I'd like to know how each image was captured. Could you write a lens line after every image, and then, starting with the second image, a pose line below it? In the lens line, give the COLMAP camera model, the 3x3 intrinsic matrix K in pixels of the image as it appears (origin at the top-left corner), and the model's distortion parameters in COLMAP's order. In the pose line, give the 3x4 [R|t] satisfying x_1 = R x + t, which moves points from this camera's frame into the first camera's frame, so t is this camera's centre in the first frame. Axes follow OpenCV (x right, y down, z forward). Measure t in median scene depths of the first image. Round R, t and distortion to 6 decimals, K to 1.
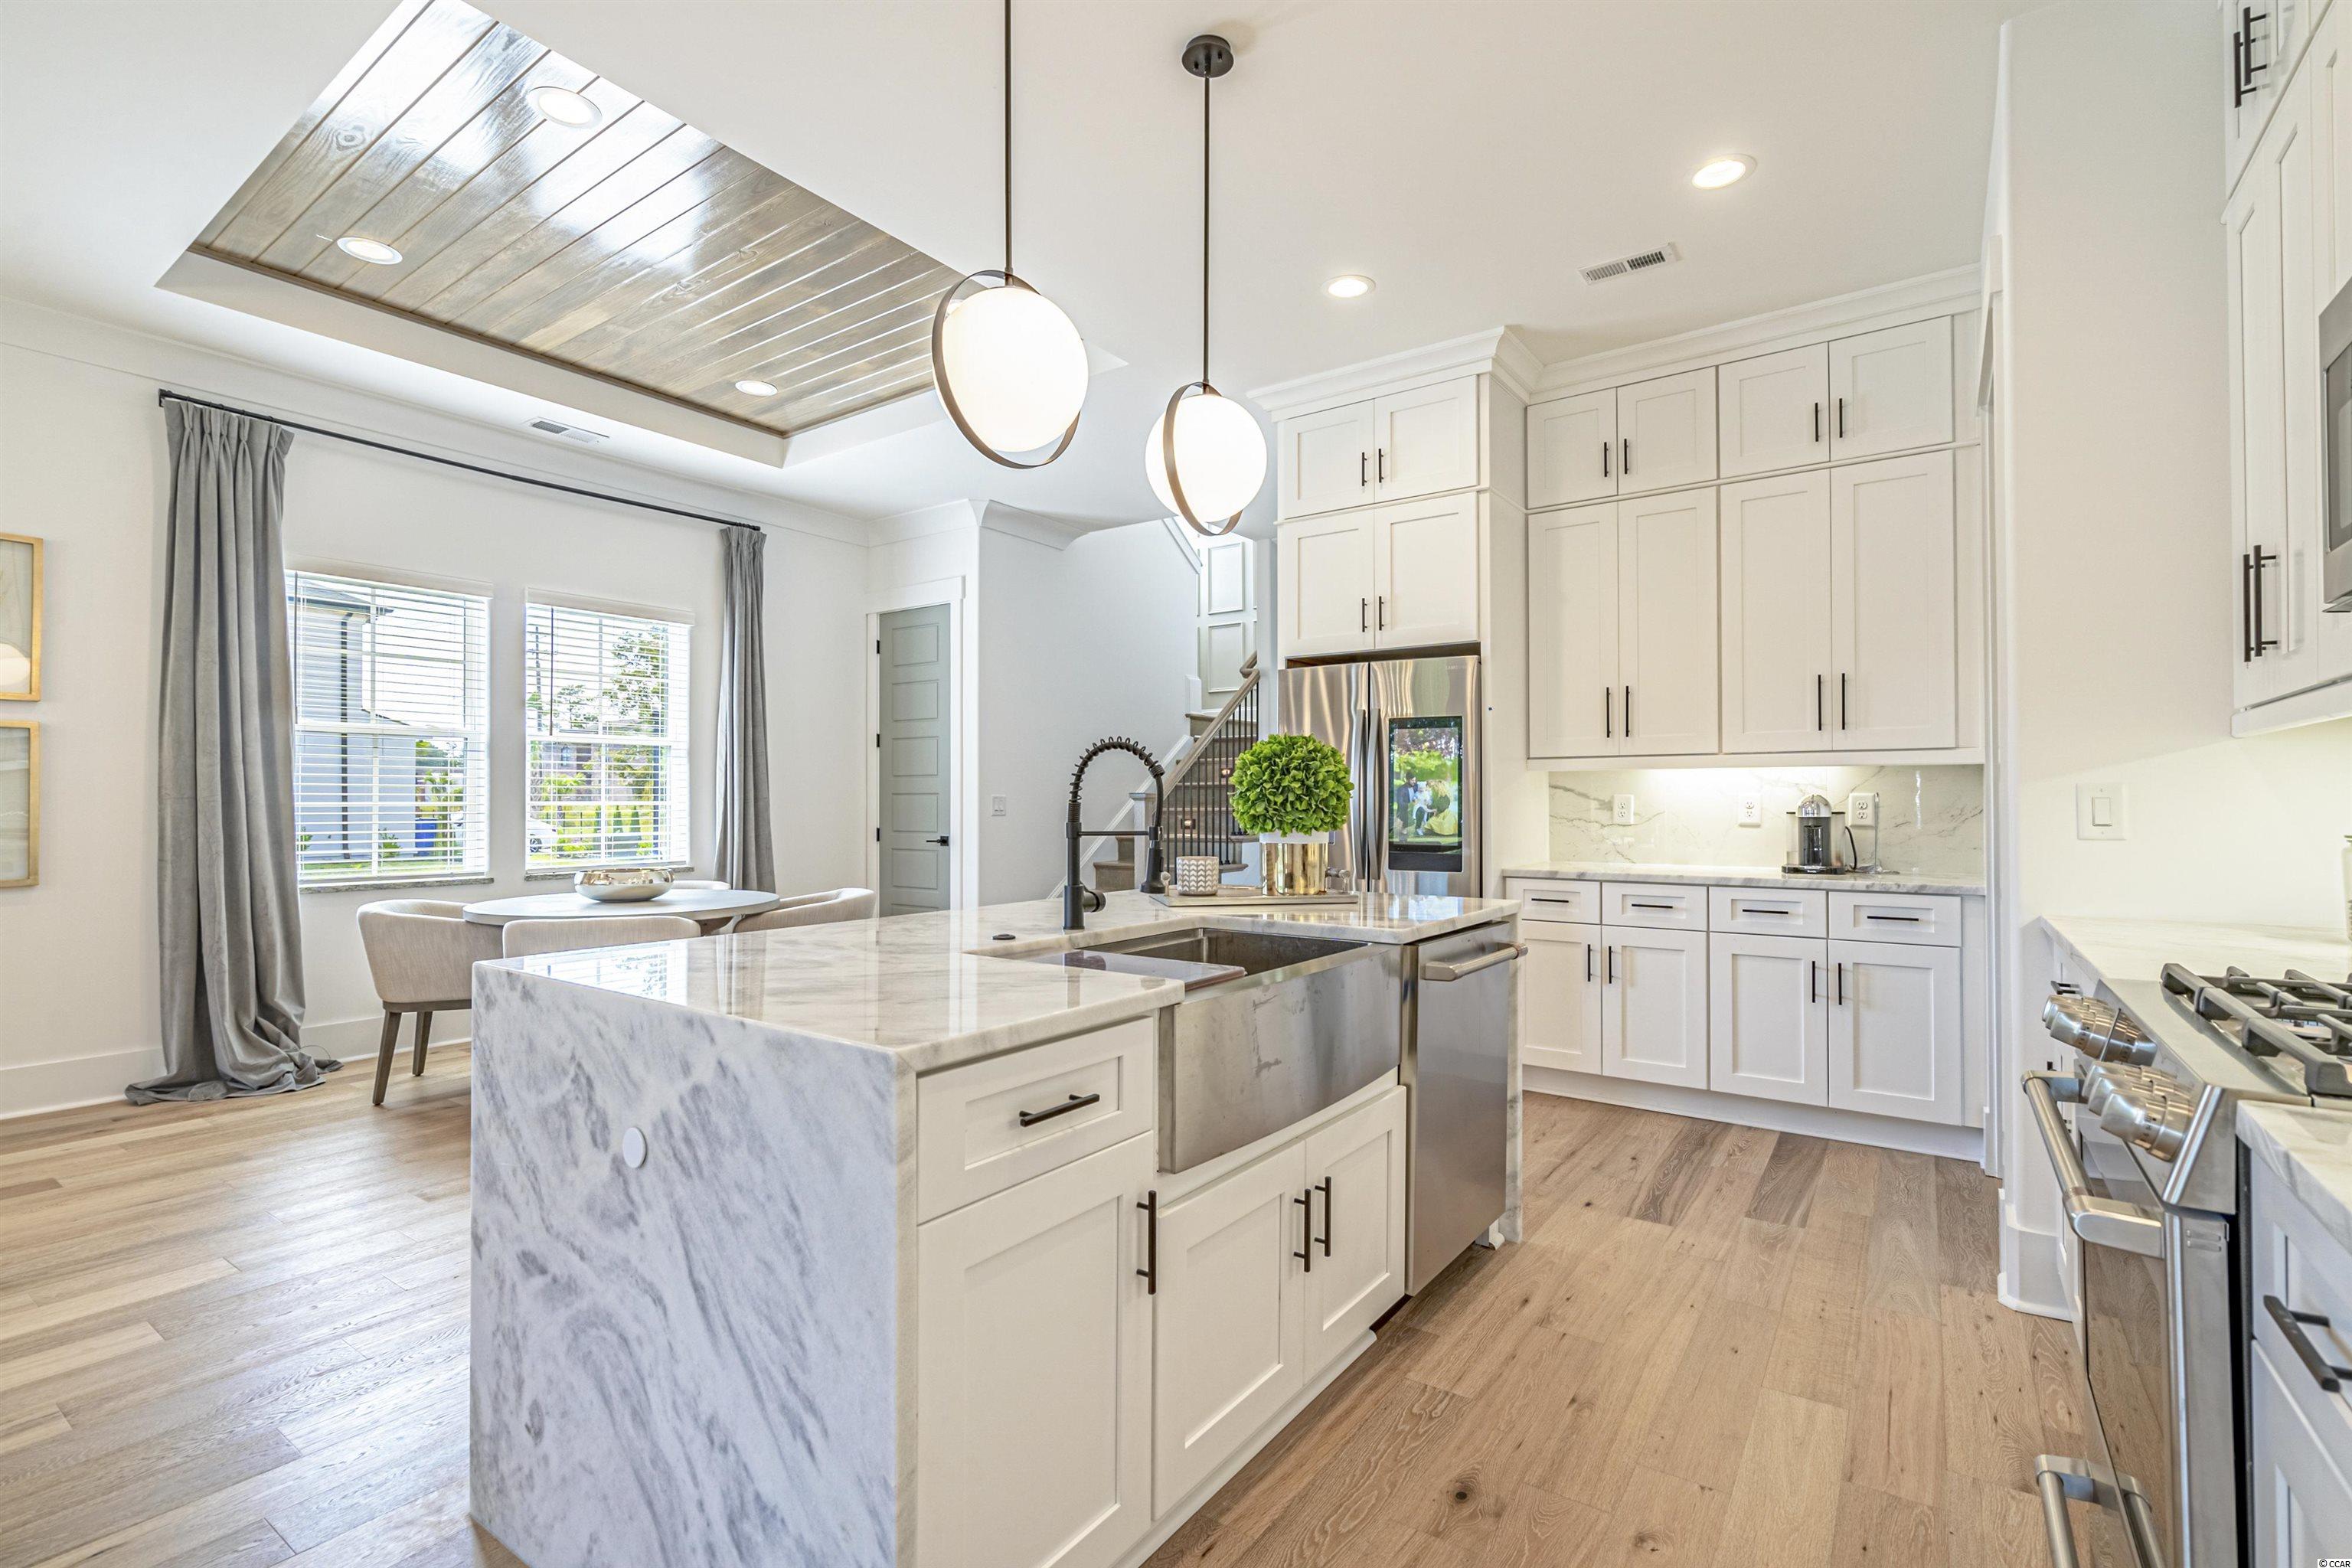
lens RADIAL K [[1081.2, 0, 1162.3], [0, 1081.2, 788.4], [0, 0, 1]] dist [-0.001642, -0.000208]
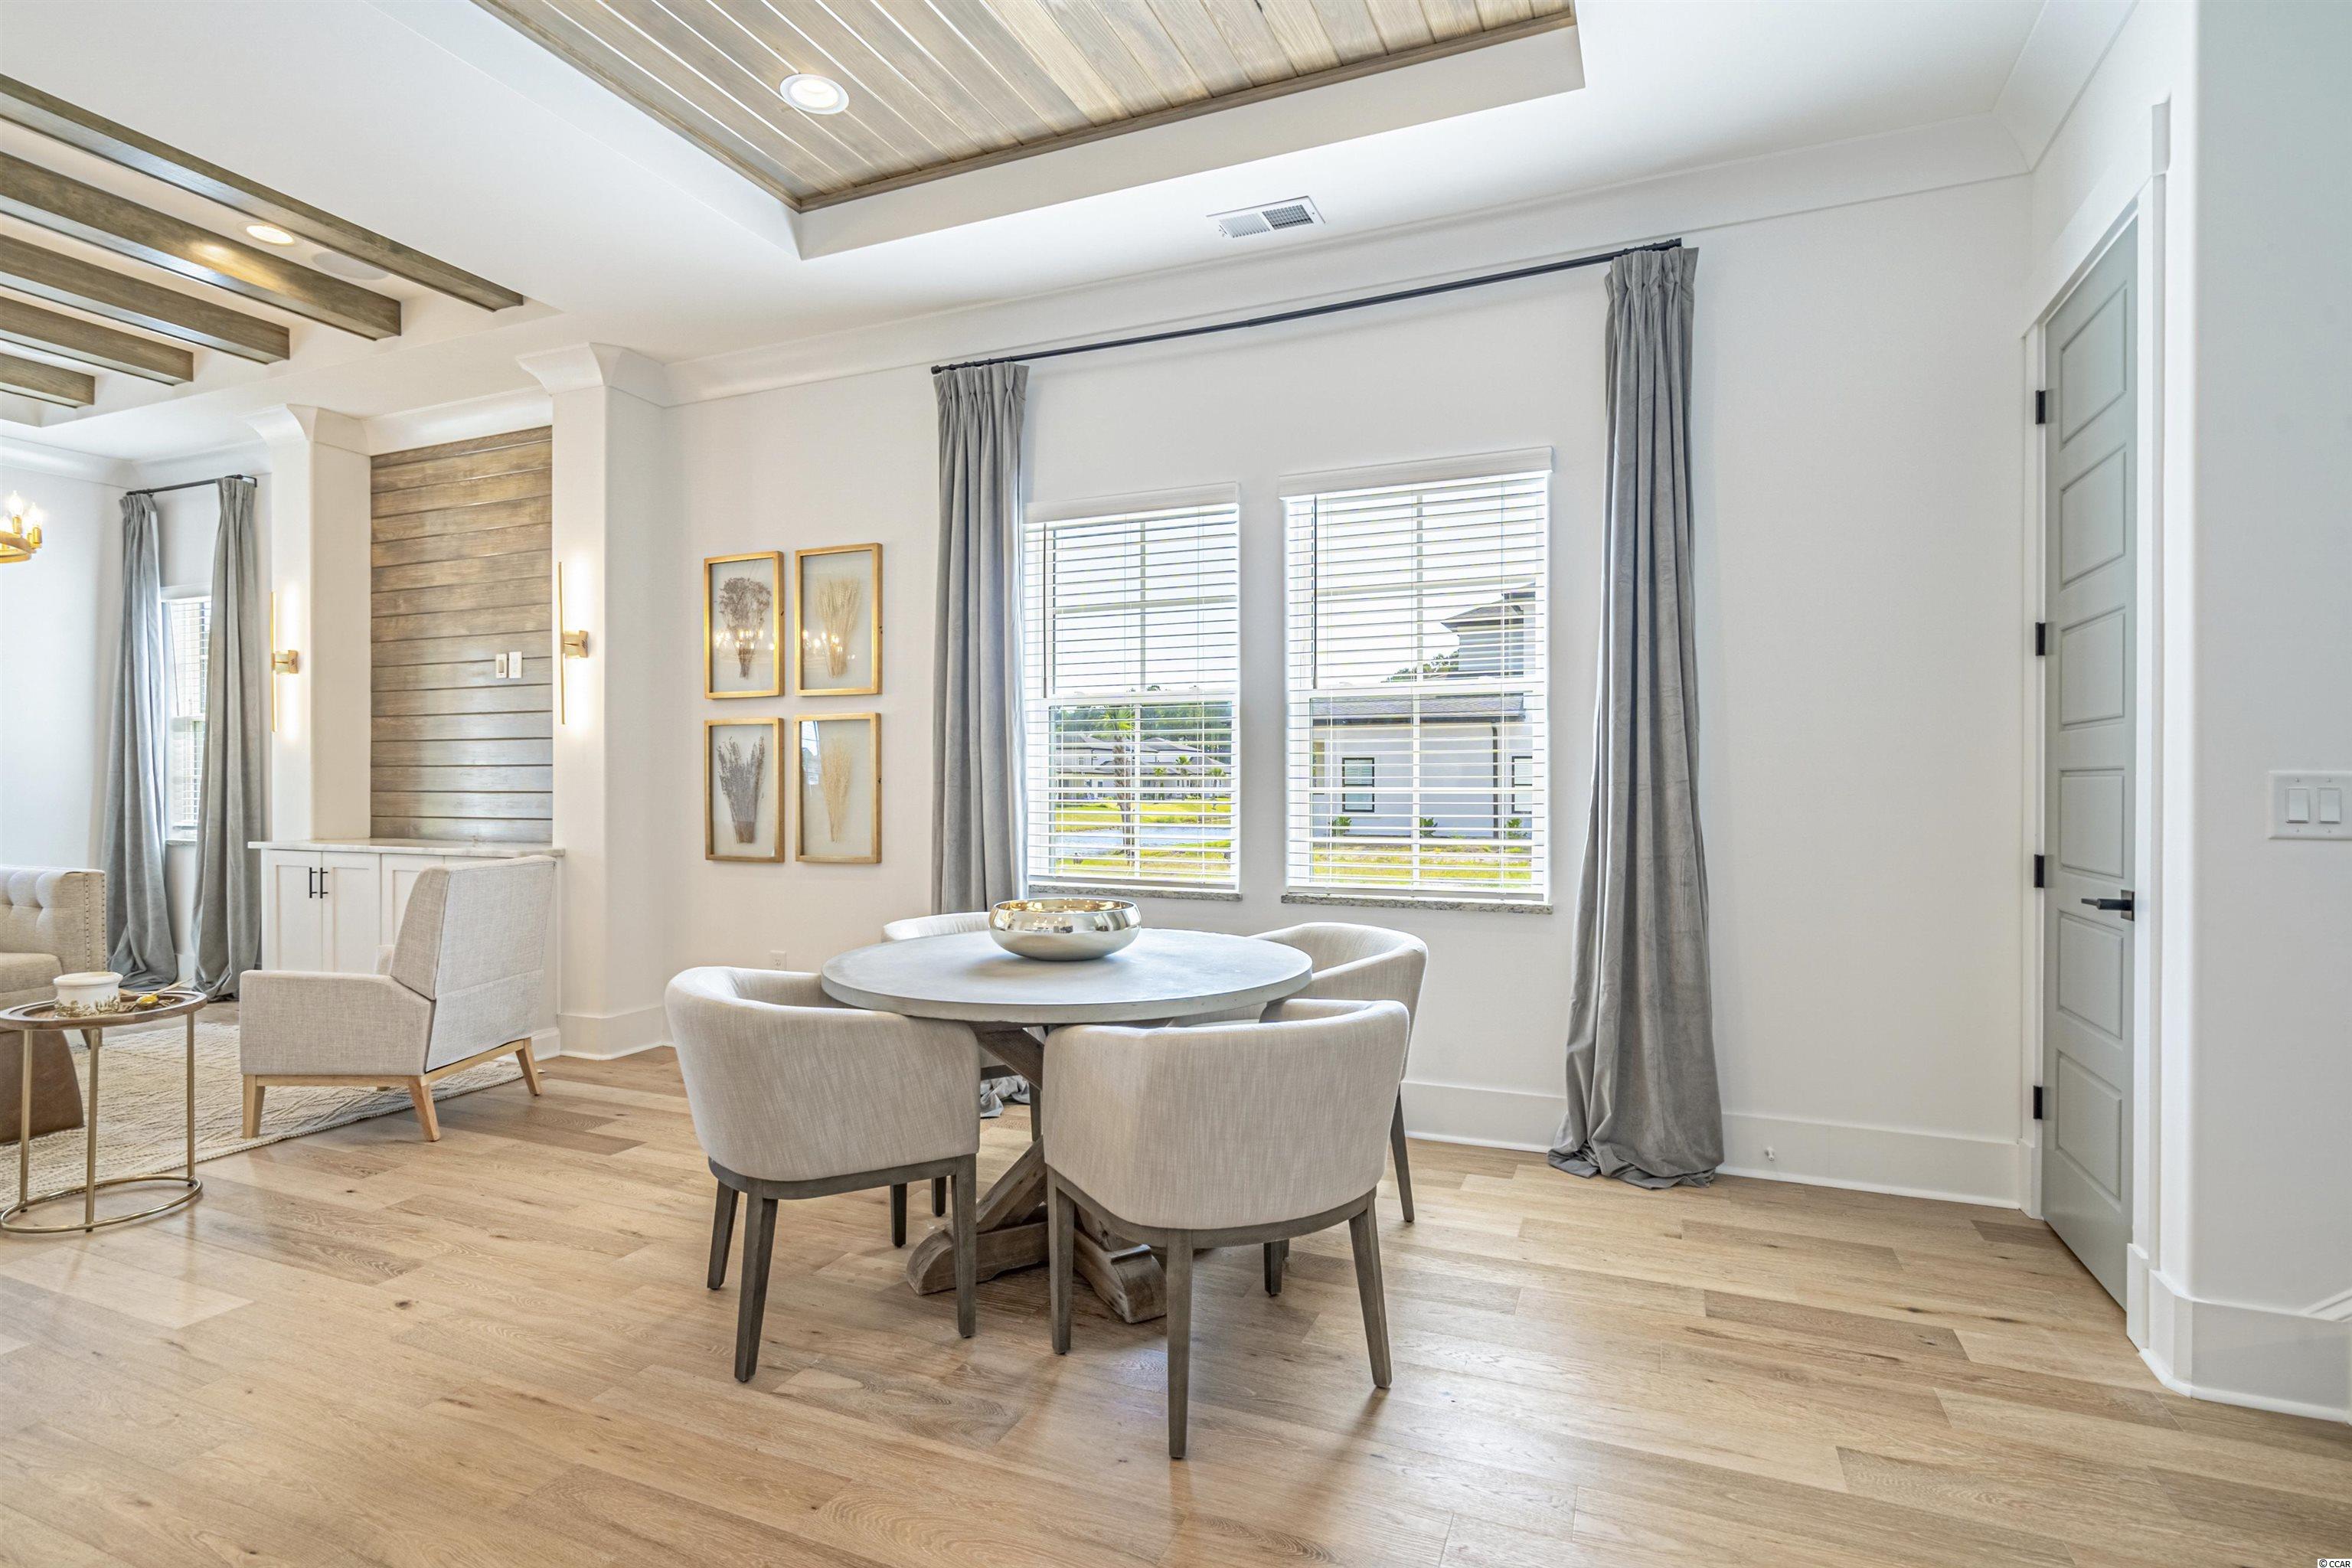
lens RADIAL K [[1170.5, 0, 1174.3], [0, 1170.5, 775.4], [0, 0, 1]] dist [0.006085, 0.001159]
pose [[0.200825, -0.007309, -0.979600, 0.102743], [0.006385, 0.999961, -0.006152, 0.007256], [0.979606, -0.005019, 0.200864, 0.637694]]
